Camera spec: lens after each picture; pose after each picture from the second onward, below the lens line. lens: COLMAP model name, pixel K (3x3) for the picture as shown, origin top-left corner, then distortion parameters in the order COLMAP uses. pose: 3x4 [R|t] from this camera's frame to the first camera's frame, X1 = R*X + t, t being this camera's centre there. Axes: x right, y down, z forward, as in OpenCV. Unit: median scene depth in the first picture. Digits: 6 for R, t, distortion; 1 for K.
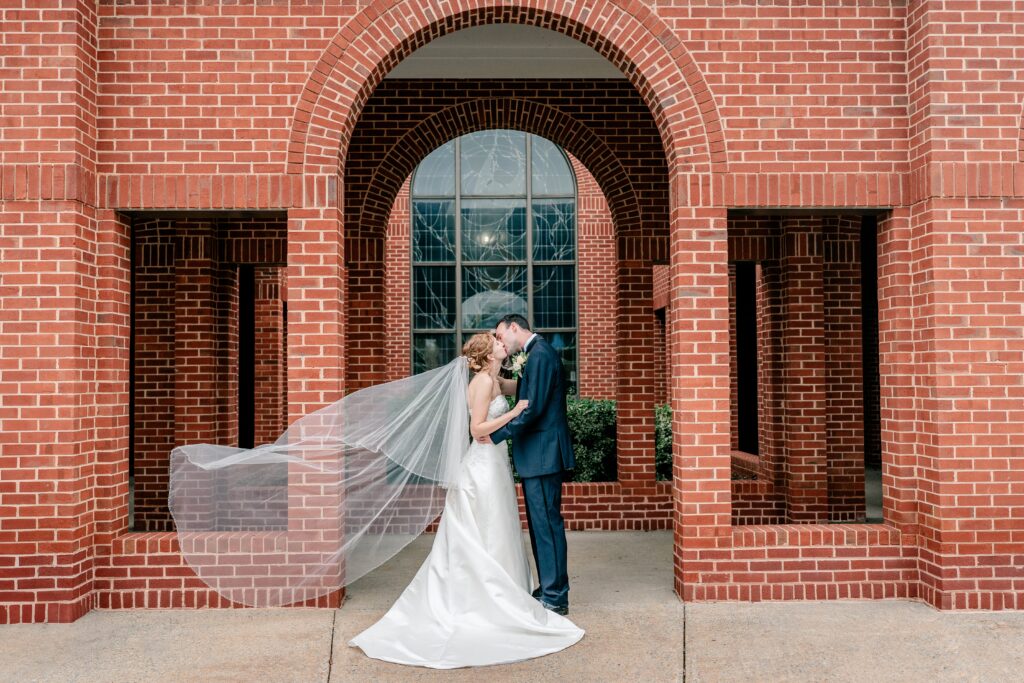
lens RADIAL K [[1247.9, 0, 512.0], [0, 1247.9, 341.5], [0, 0, 1]] dist [0.017170, 0.007471]
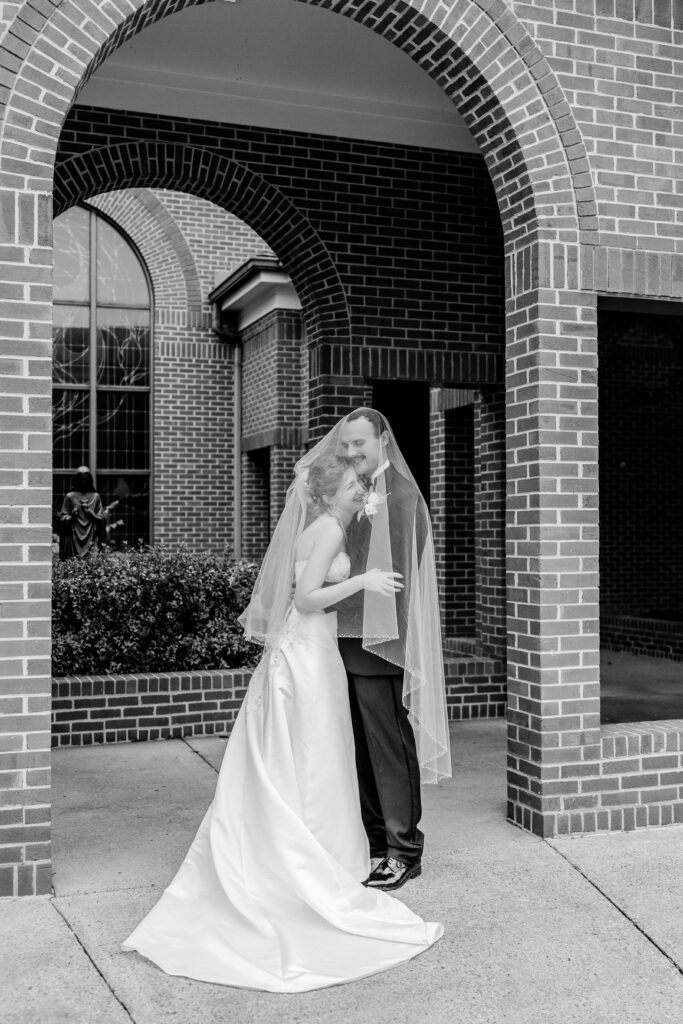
lens RADIAL K [[1247.9, 0, 341.5], [0, 1247.9, 512.0], [0, 0, 1]] dist [0.017170, 0.007471]
pose [[0.935134, 0.010524, 0.354139, -0.223995], [-0.013677, 0.999886, 0.006401, 0.017685], [-0.354031, -0.010829, 0.935171, 0.368417]]
